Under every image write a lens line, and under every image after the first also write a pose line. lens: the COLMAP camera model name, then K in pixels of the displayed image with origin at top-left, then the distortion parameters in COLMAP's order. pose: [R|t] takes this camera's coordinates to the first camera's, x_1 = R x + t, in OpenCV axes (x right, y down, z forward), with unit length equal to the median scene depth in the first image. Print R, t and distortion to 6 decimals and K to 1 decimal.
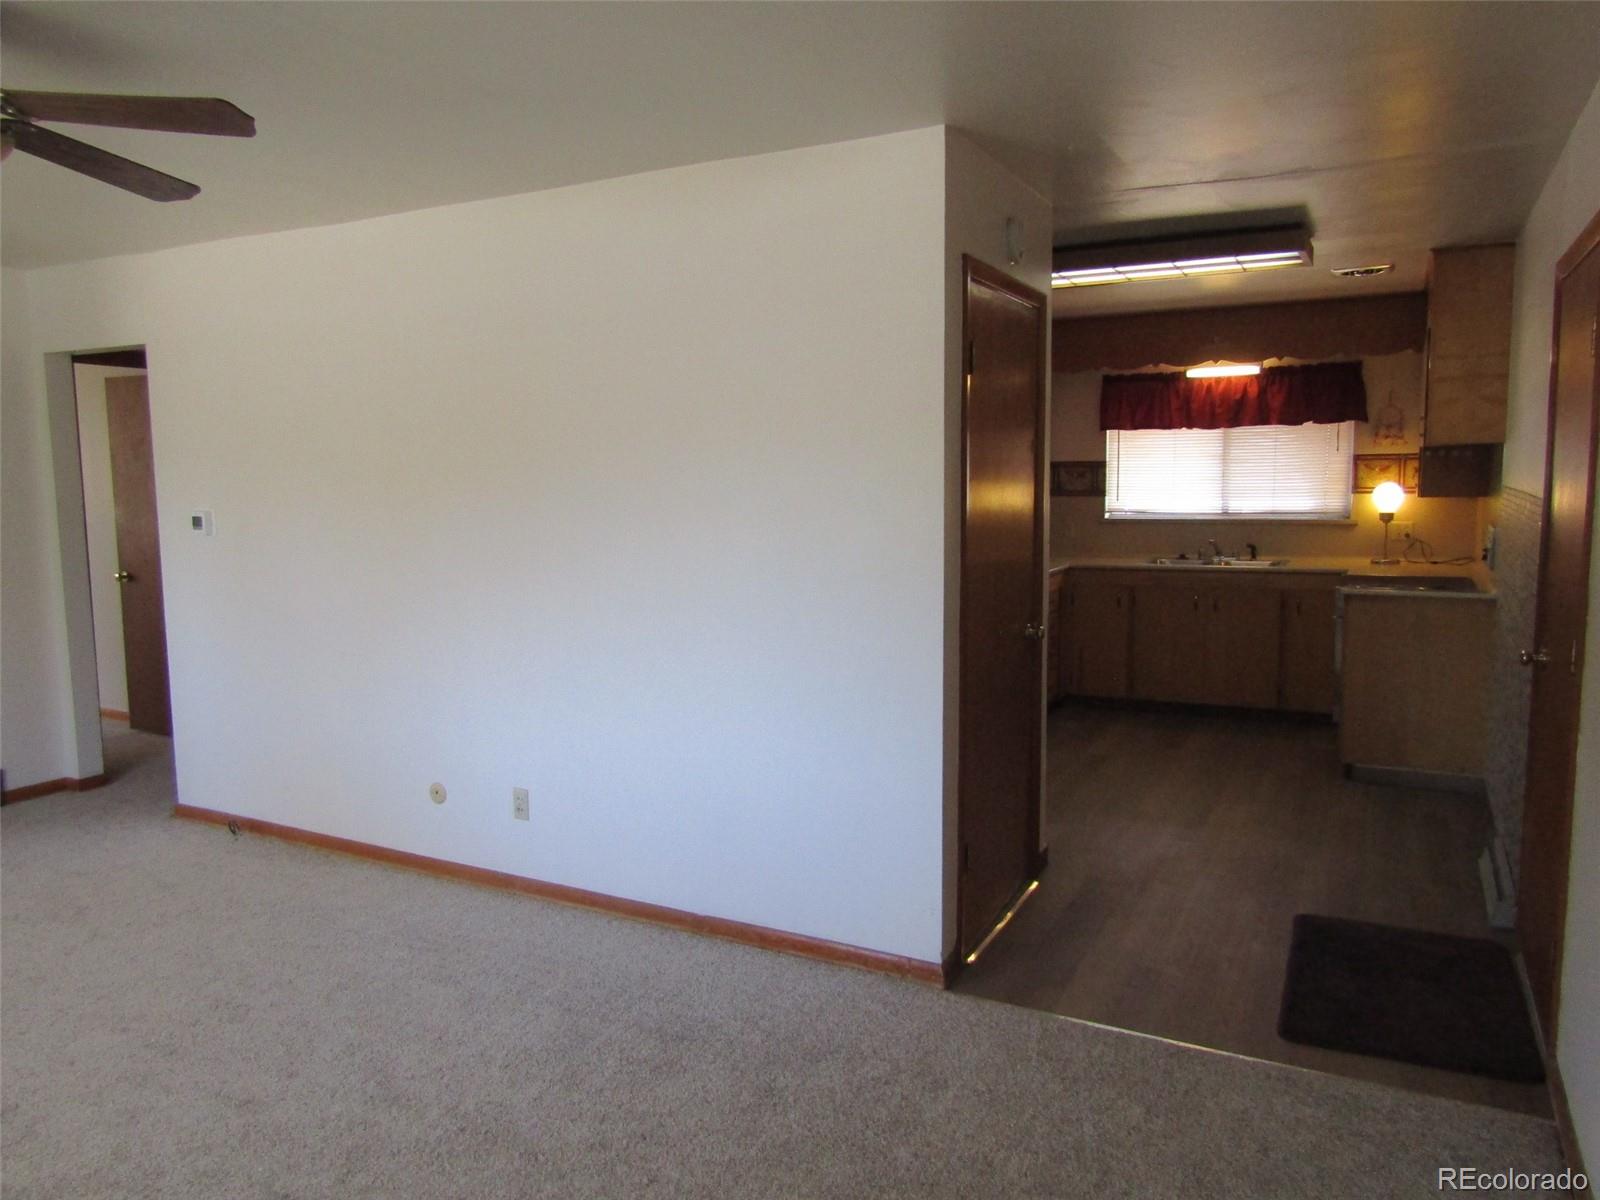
lens RADIAL K [[1122.5, 0, 802.8], [0, 1122.5, 600.3], [0, 0, 1]] dist [-0.010322, -0.007002]
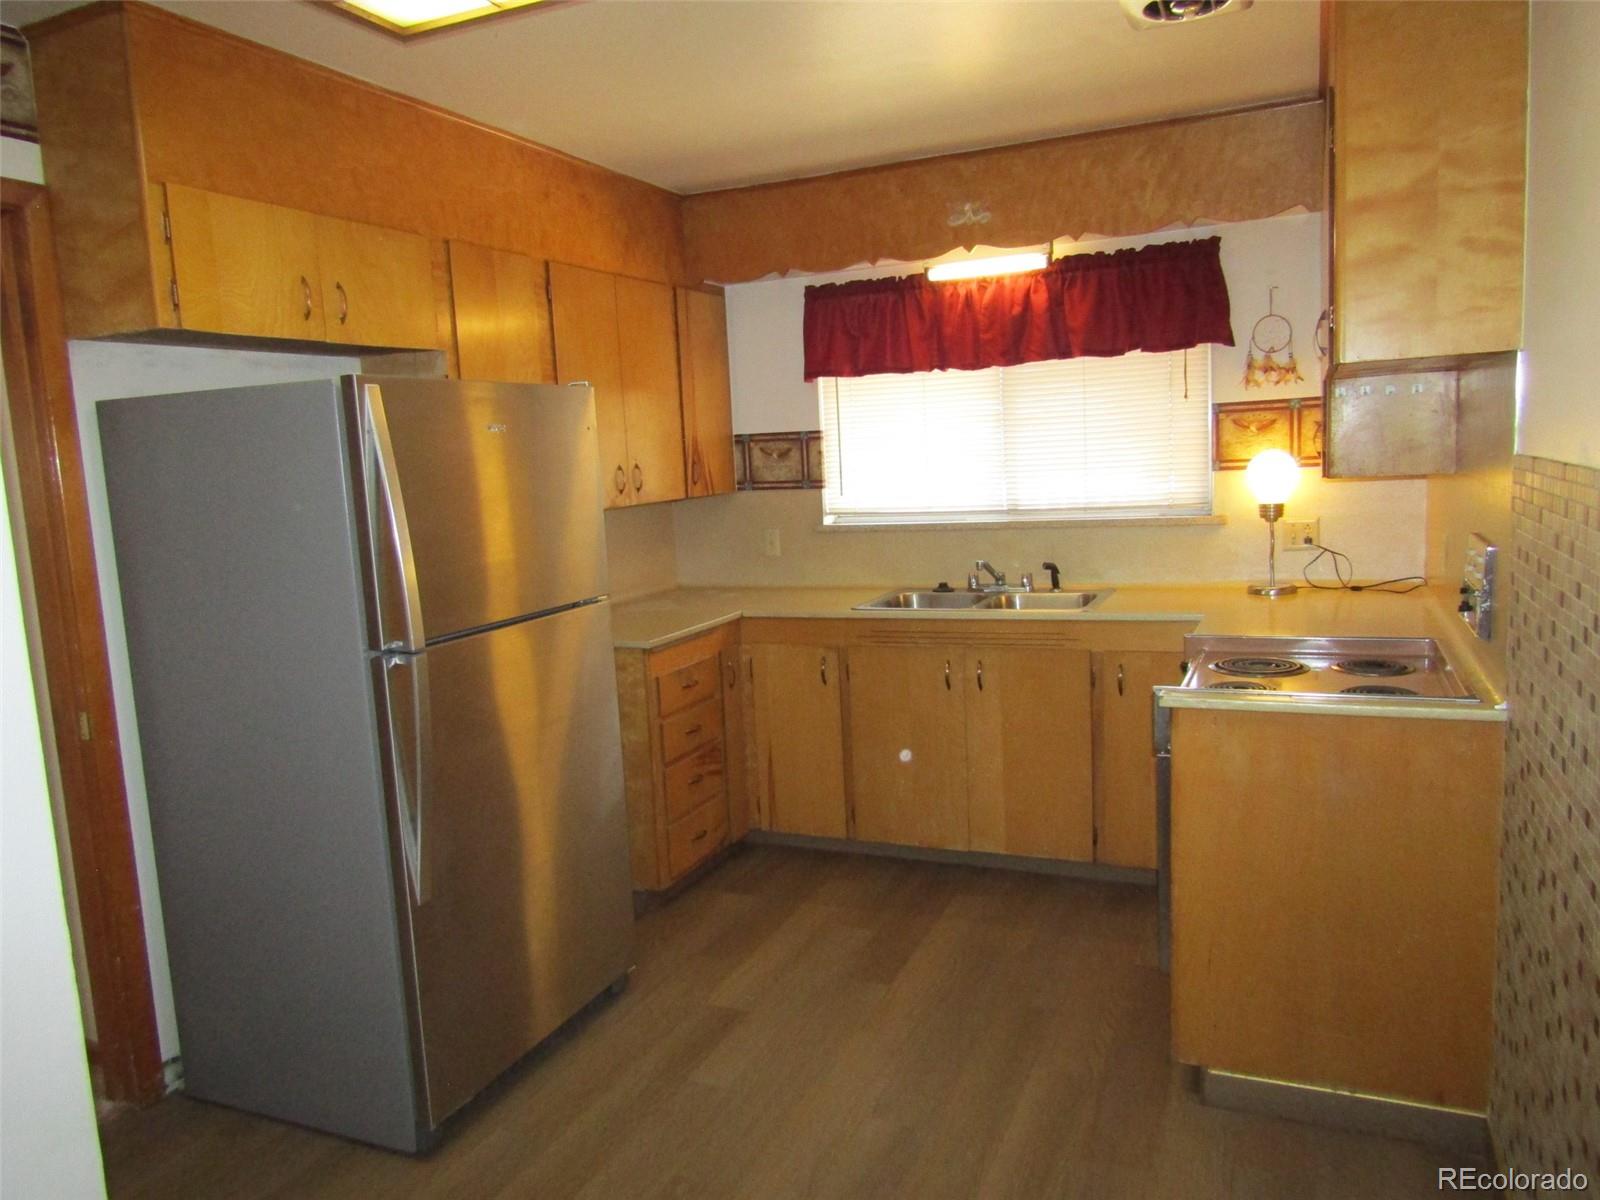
lens RADIAL K [[1122.5, 0, 798.1], [0, 1122.5, 594.1], [0, 0, 1]] dist [-0.010322, -0.007002]
pose [[0.996415, -0.047493, 0.070015, 0.227797], [0.046220, 0.998737, 0.019683, -0.052079], [-0.070862, -0.016376, 0.997352, 0.425849]]
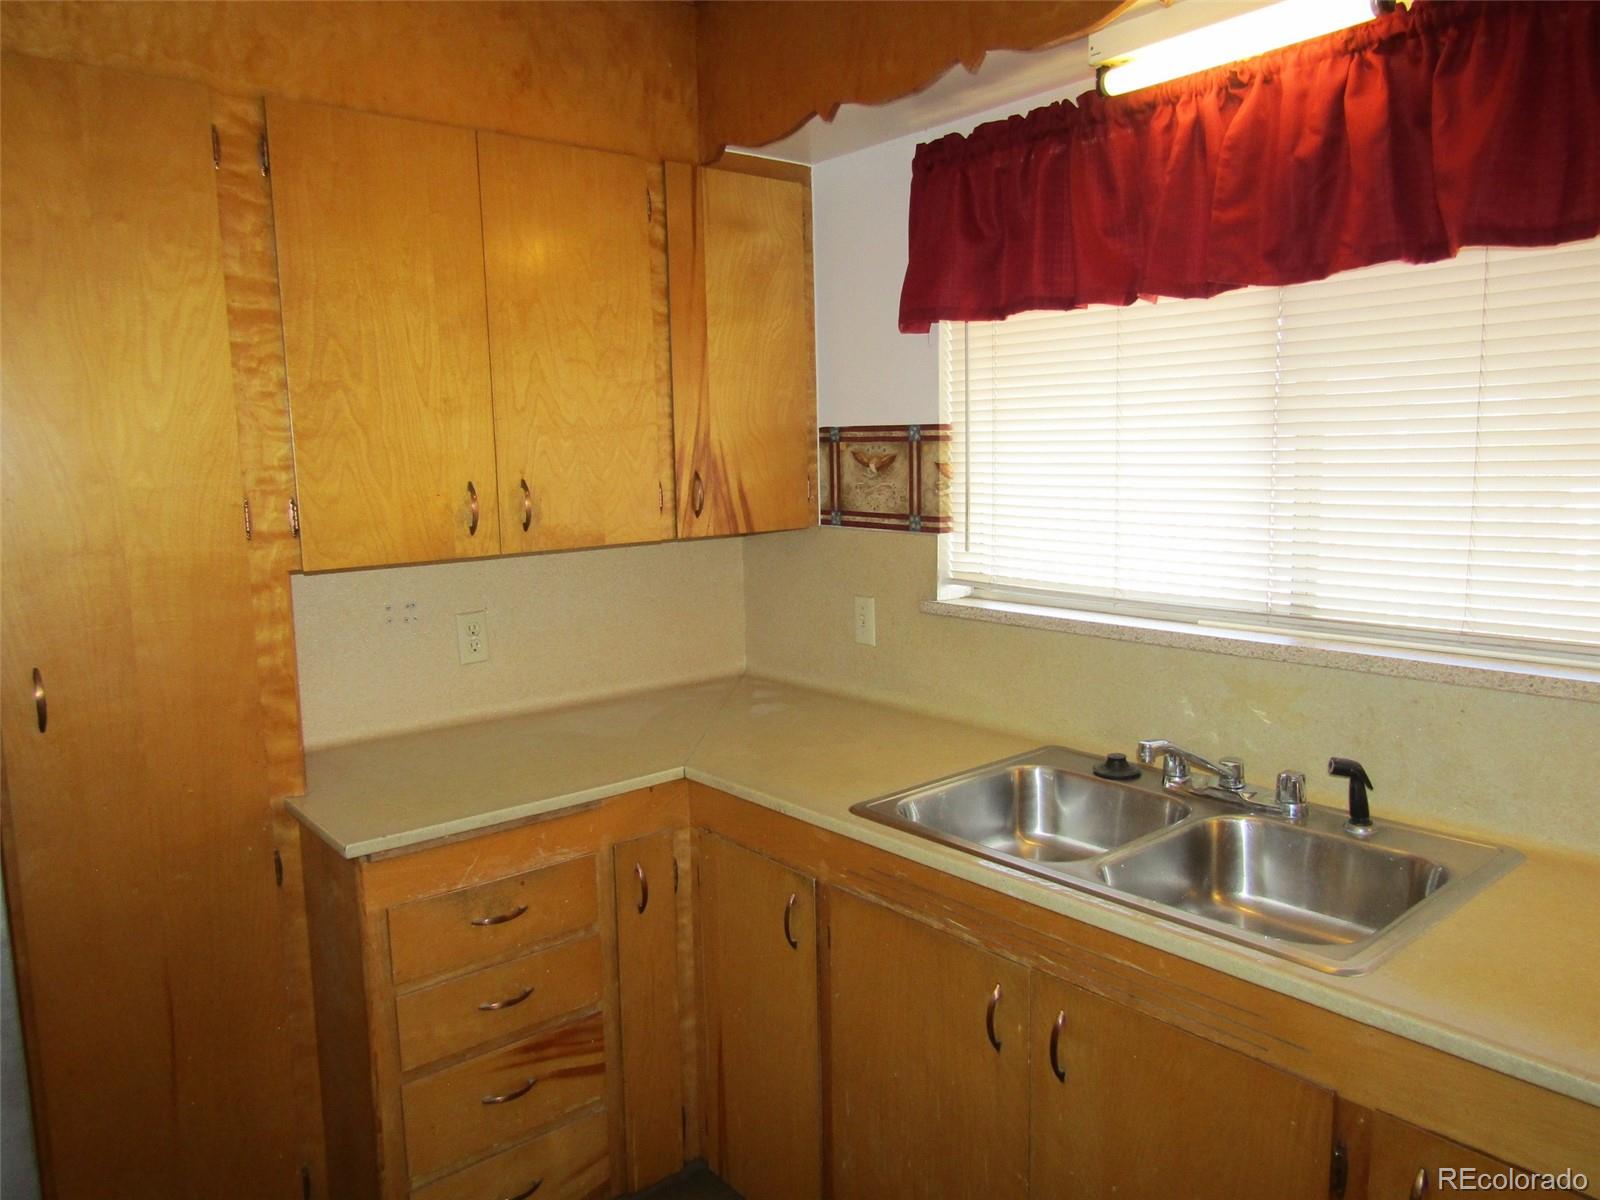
lens RADIAL K [[1122.5, 0, 797.5], [0, 1122.5, 602.2], [0, 0, 1]] dist [-0.010322, -0.007002]
pose [[0.931664, 0.043014, -0.360767, 0.376404], [-0.029411, 0.998637, 0.043112, -0.092135], [0.362130, -0.029556, 0.931659, 0.734531]]
